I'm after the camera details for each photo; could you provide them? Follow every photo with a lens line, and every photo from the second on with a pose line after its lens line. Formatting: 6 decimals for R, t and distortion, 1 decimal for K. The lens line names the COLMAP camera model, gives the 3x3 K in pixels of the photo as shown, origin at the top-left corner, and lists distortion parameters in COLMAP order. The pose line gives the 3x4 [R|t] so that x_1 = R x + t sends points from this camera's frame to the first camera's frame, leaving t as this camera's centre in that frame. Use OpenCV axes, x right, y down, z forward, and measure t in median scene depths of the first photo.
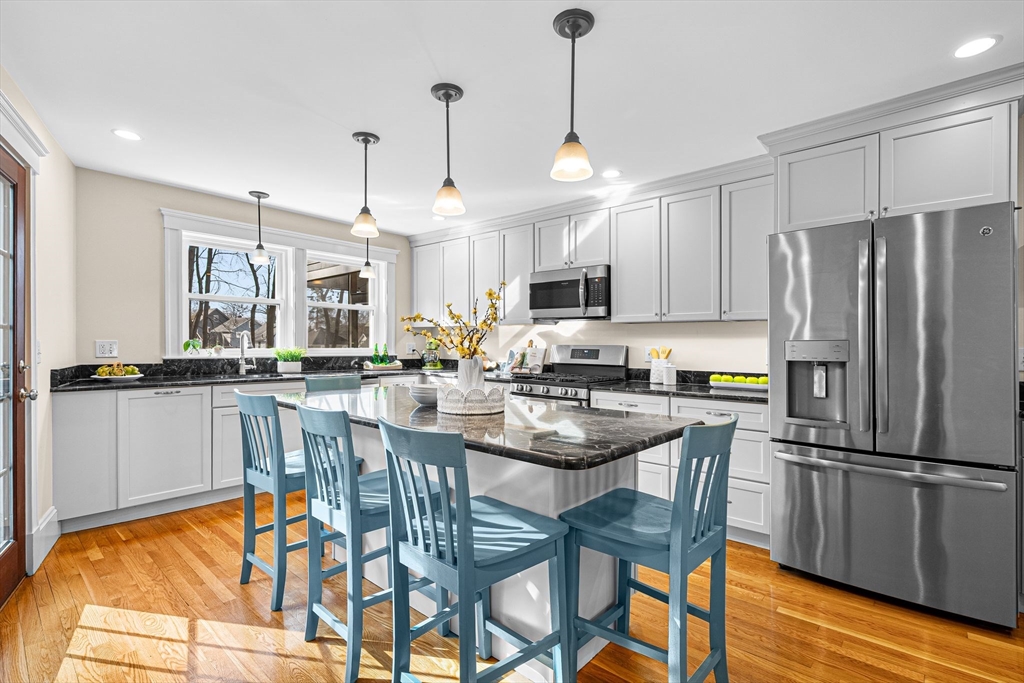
lens RADIAL K [[465.3, 0, 513.5], [0, 465.3, 340.5], [0, 0, 1]] dist [-0.002272, 0.000733]
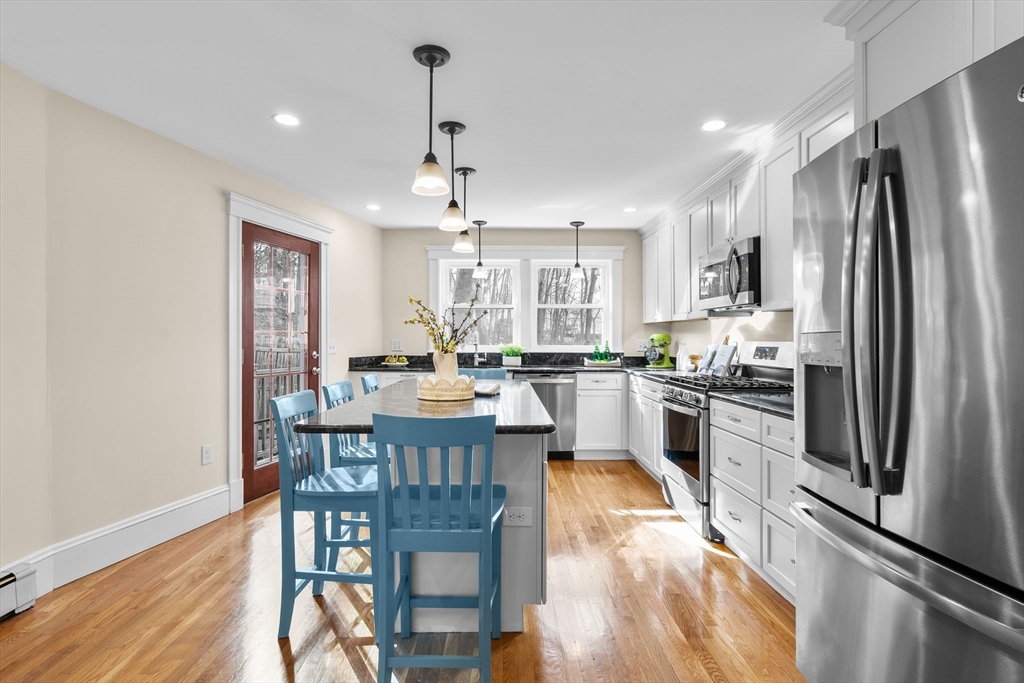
lens RADIAL K [[500.8, 0, 512.2], [0, 500.8, 335.6], [0, 0, 1]] dist [-0.003529, -0.000023]
pose [[0.684394, -0.012636, -0.729003, 0.467247], [0.009319, 0.999920, -0.008583, 0.003513], [0.729053, -0.000919, 0.684457, 0.128732]]
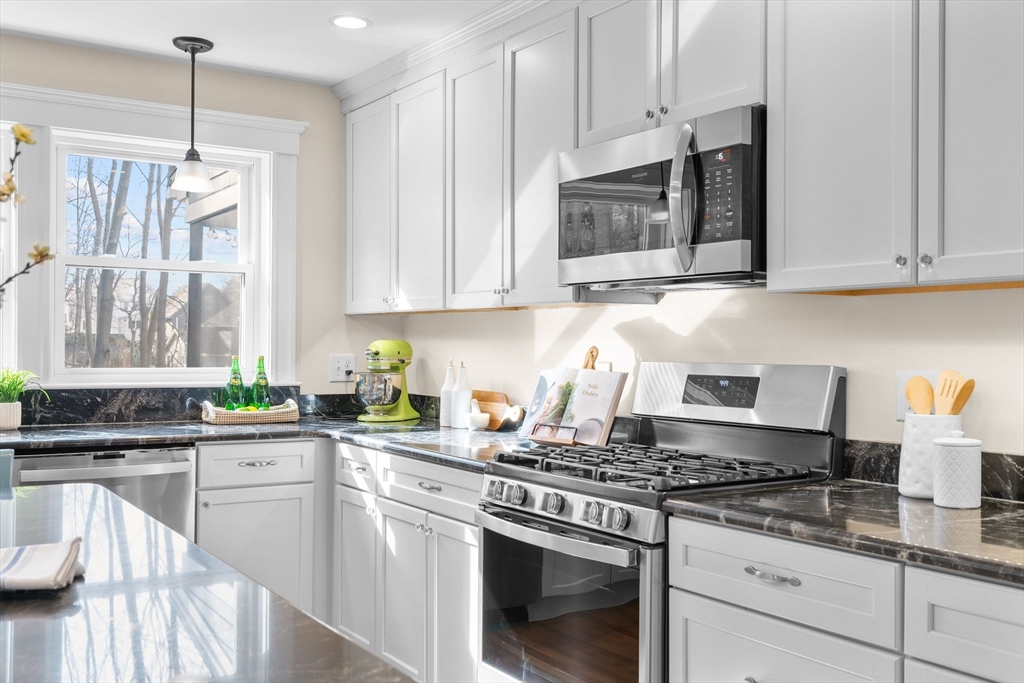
lens RADIAL K [[1006.4, 0, 514.7], [0, 1006.4, 341.4], [0, 0, 1]] dist [0.007286, 0.000000]
pose [[0.964294, -0.002735, -0.264821, 0.200733], [0.002015, 0.999993, -0.002991, -0.003695], [0.264827, 0.002351, 0.964293, 0.279143]]
